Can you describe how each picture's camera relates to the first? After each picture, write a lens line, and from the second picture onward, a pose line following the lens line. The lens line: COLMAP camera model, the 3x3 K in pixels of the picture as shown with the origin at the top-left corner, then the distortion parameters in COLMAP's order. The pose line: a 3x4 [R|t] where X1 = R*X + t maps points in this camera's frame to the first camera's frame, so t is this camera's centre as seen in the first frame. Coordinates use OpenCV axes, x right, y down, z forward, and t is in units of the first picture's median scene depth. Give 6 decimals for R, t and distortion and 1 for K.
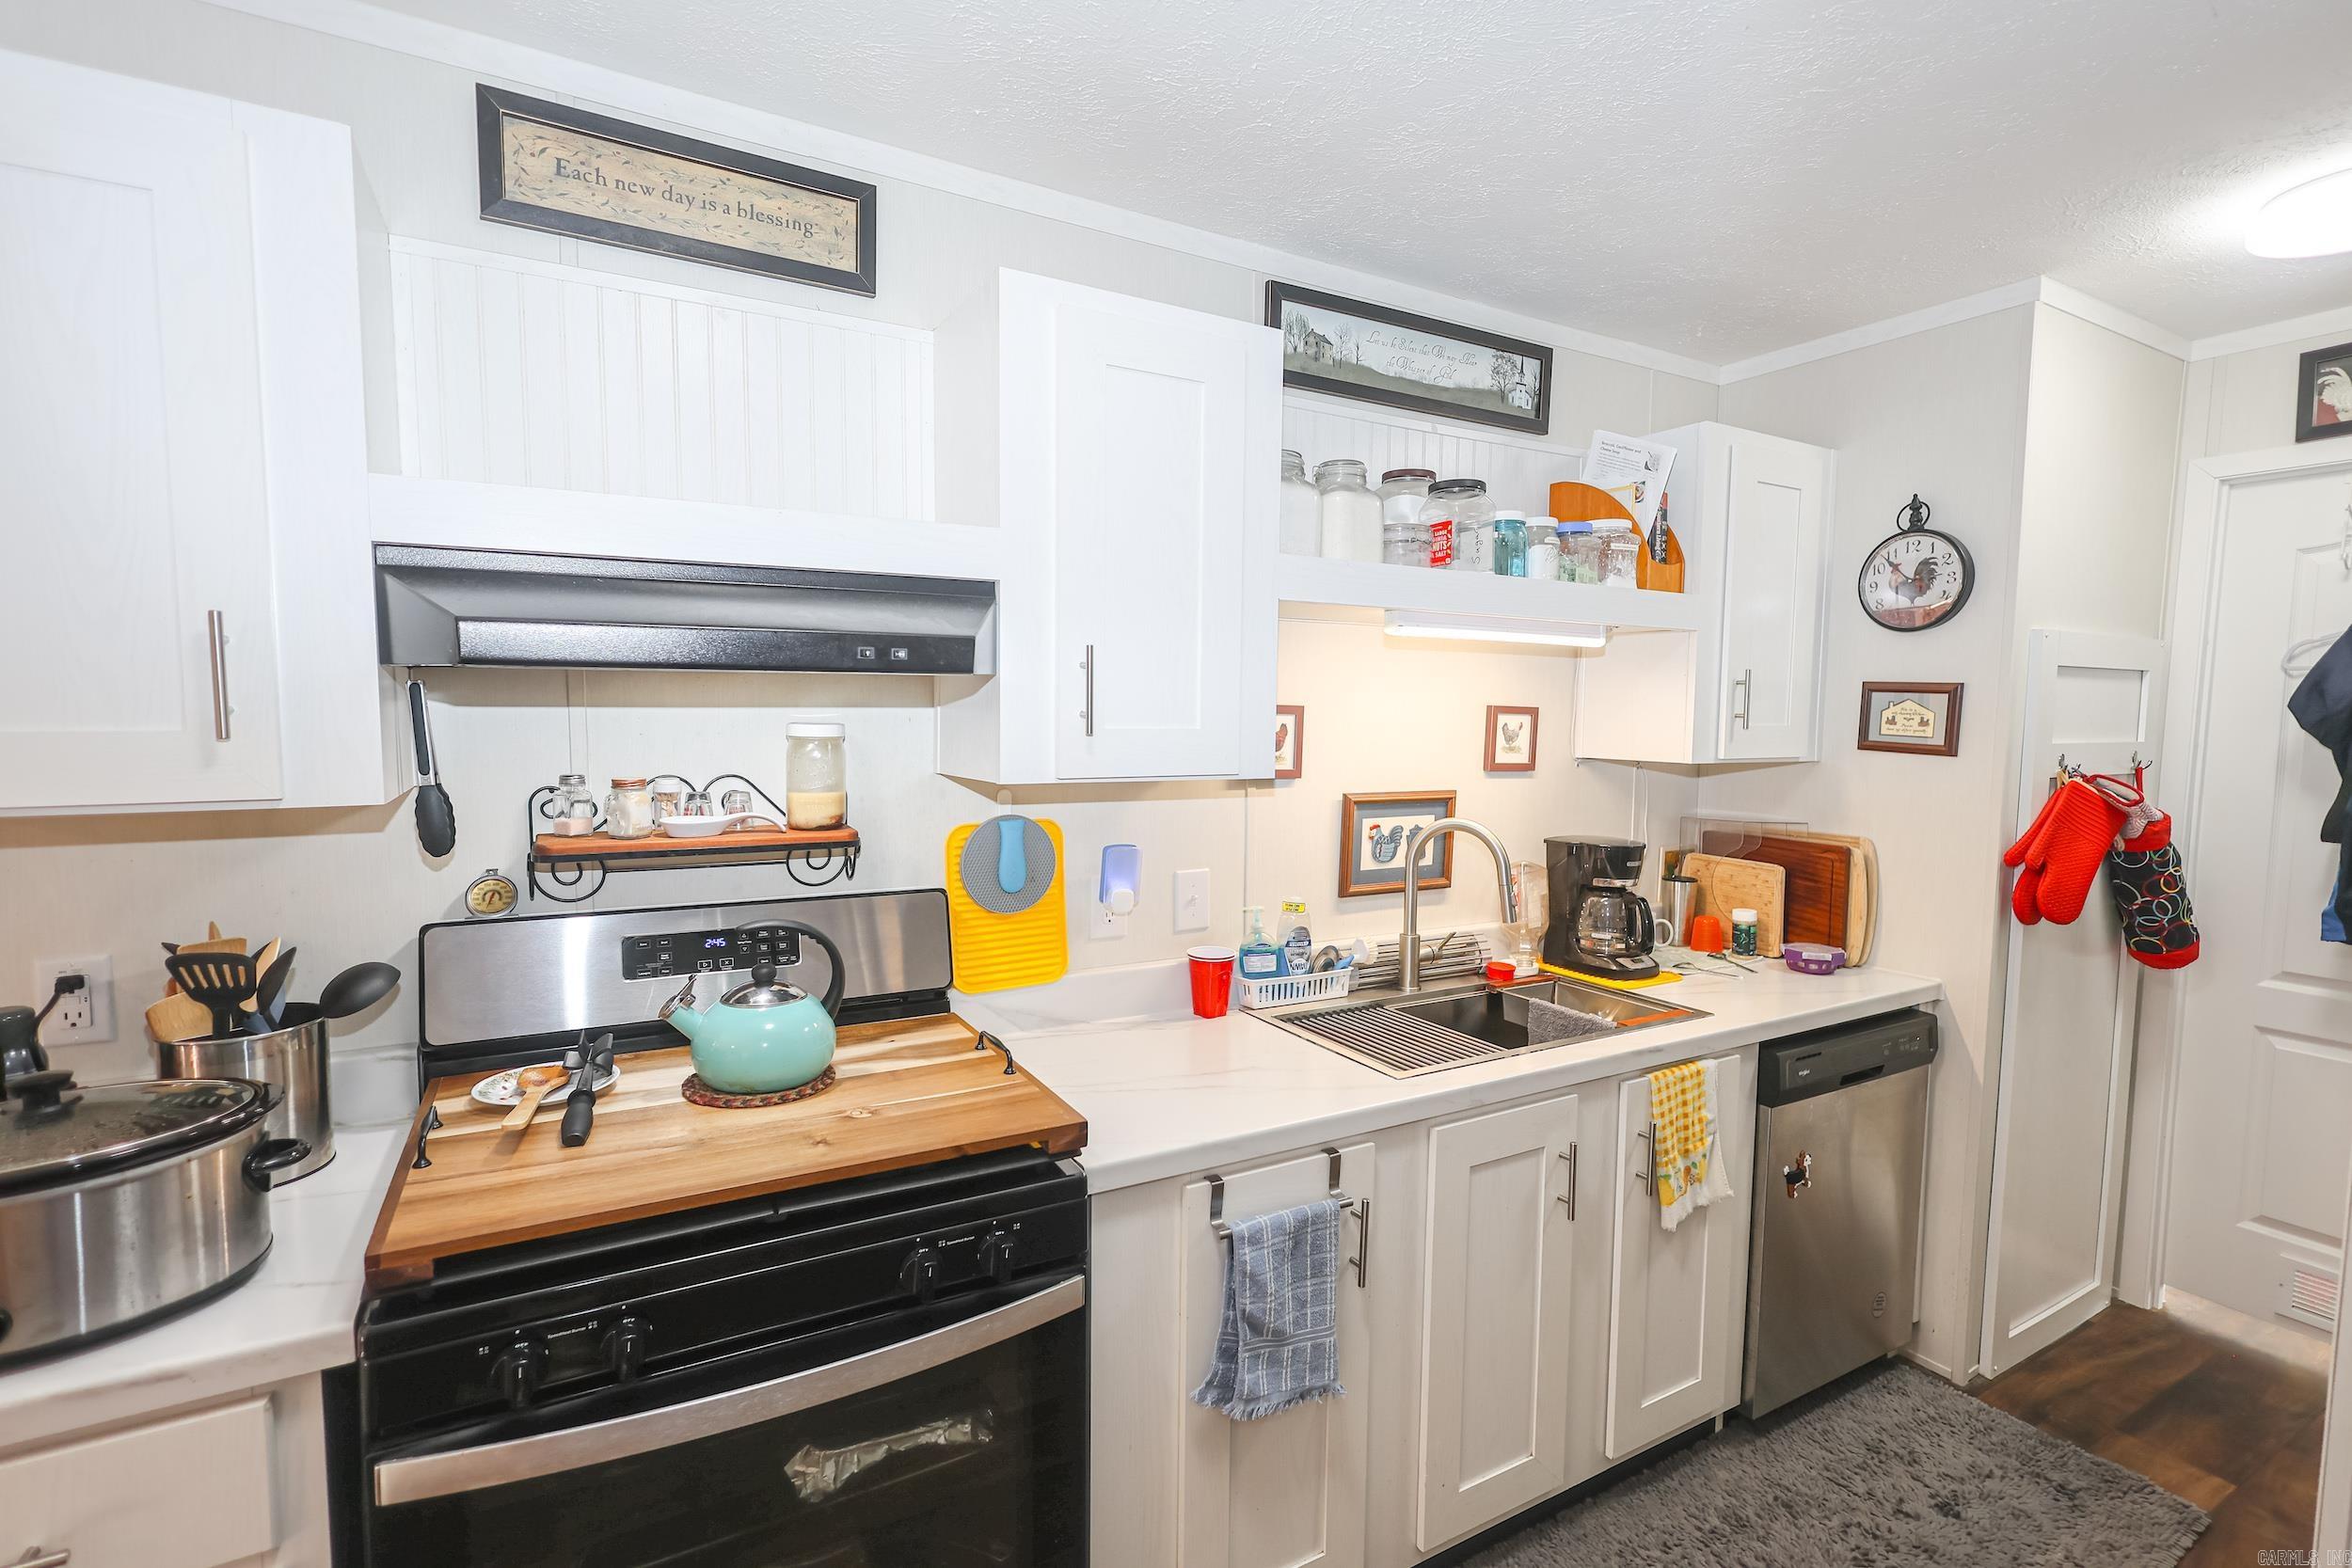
lens RADIAL K [[1092.5, 0, 1176.0], [0, 1092.5, 784.0], [0, 0, 1]] dist [0.002237, 0.000721]
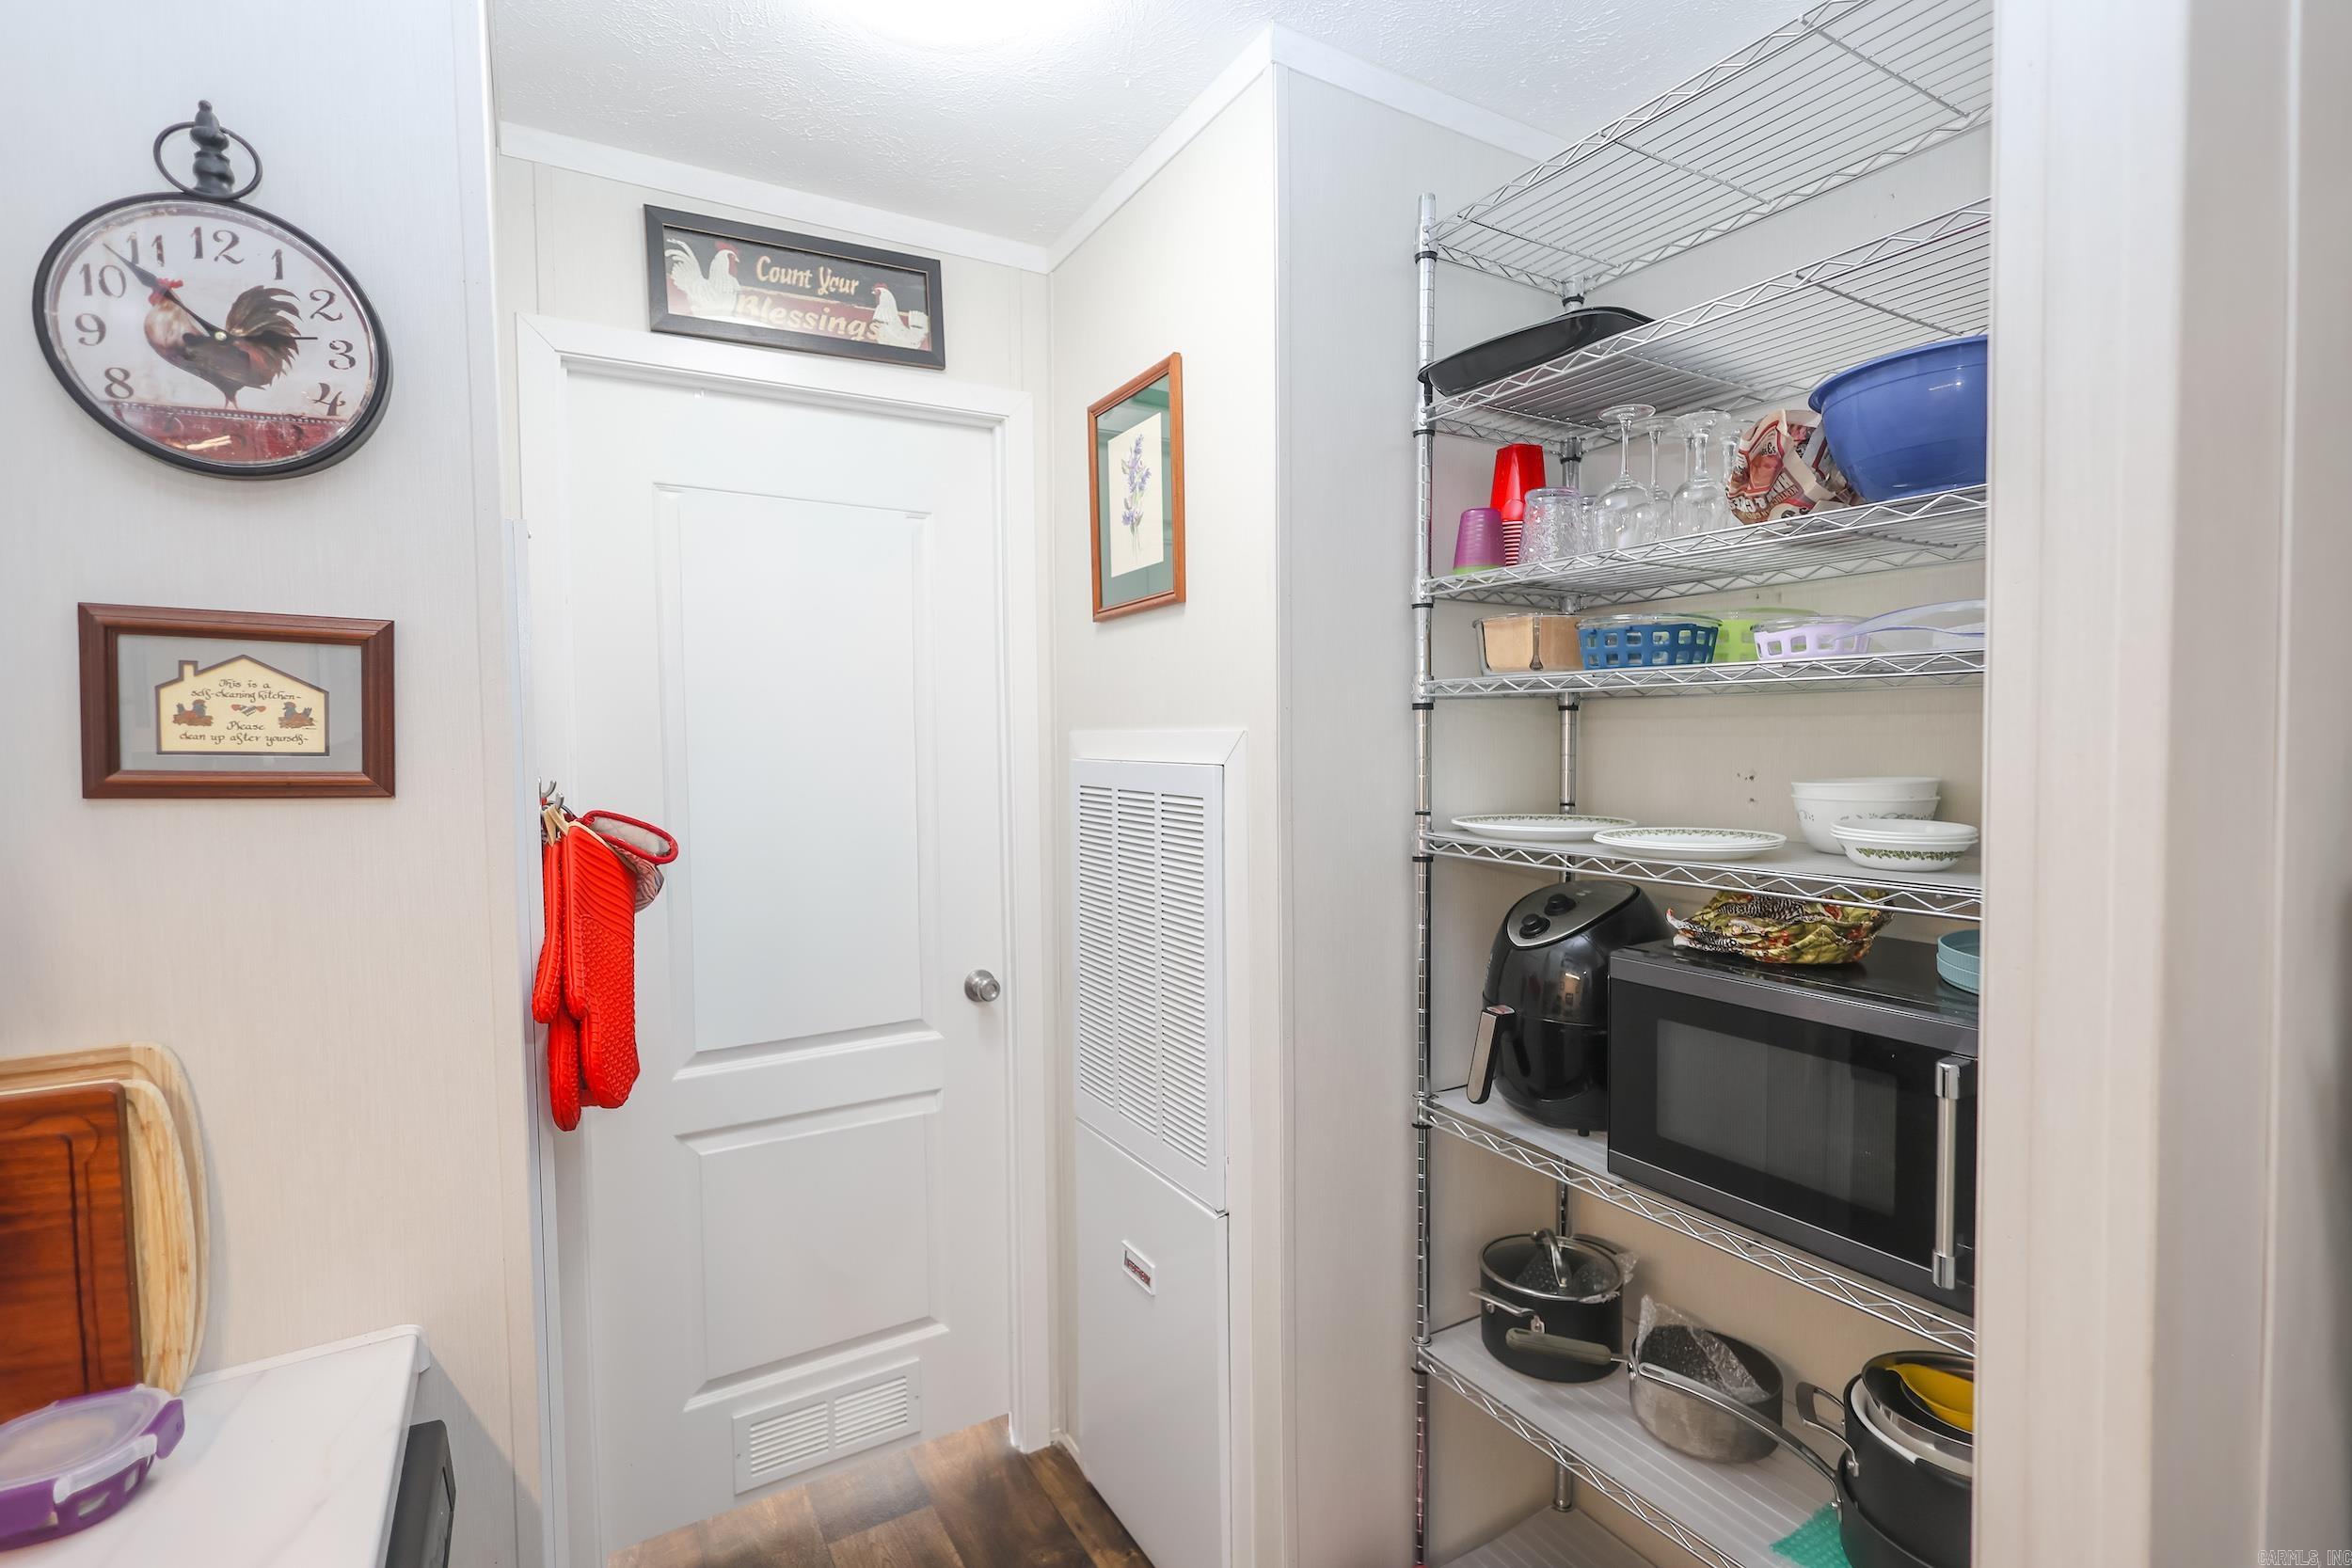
lens RADIAL K [[1085.8, 0, 1176.0], [0, 1085.8, 784.0], [0, 0, 1]] dist [0.001380, 0.000295]
pose [[-0.013322, -0.060637, 0.998071, 0.286919], [0.084752, 0.994499, 0.061551, -0.029601], [-0.996313, 0.085409, -0.008109, 0.687864]]
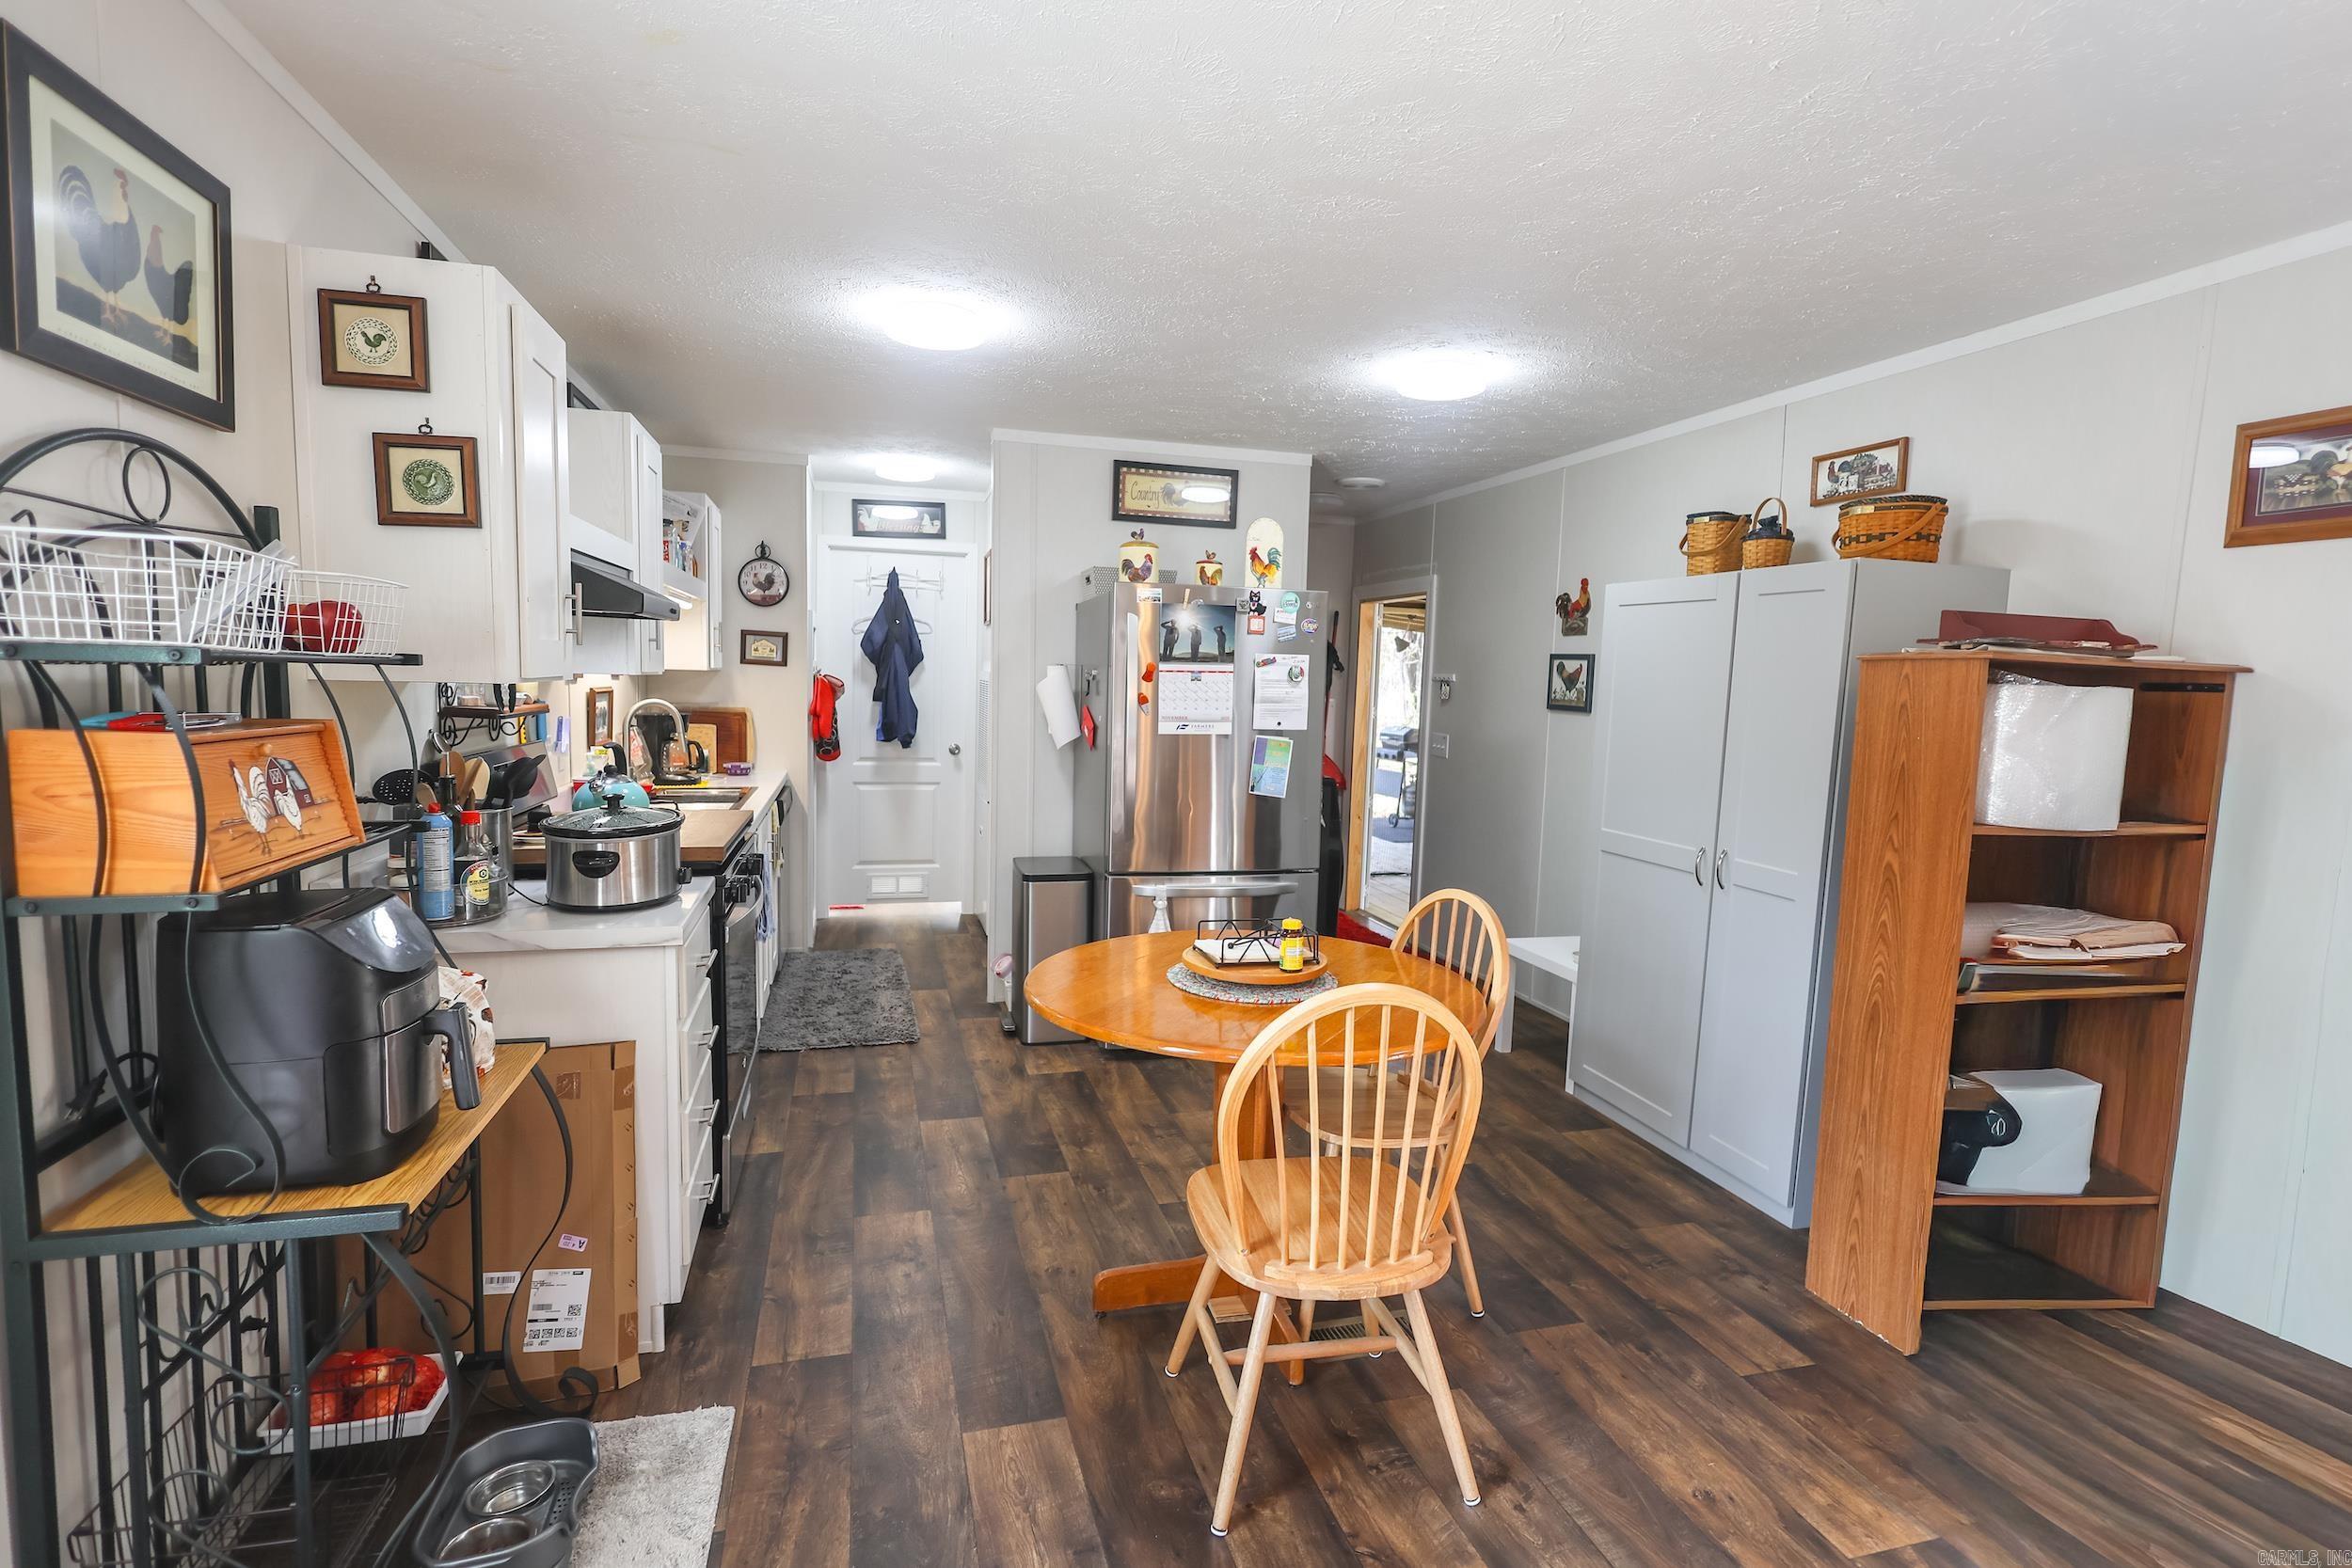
lens RADIAL K [[1085.8, 0, 1176.0], [0, 1085.8, 784.0], [0, 0, 1]] dist [0.001380, 0.000295]
pose [[0.233774, -0.102893, 0.966831, -1.190448], [0.043603, 0.994494, 0.095294, 0.034669], [-0.971313, 0.019880, 0.236973, -0.253575]]
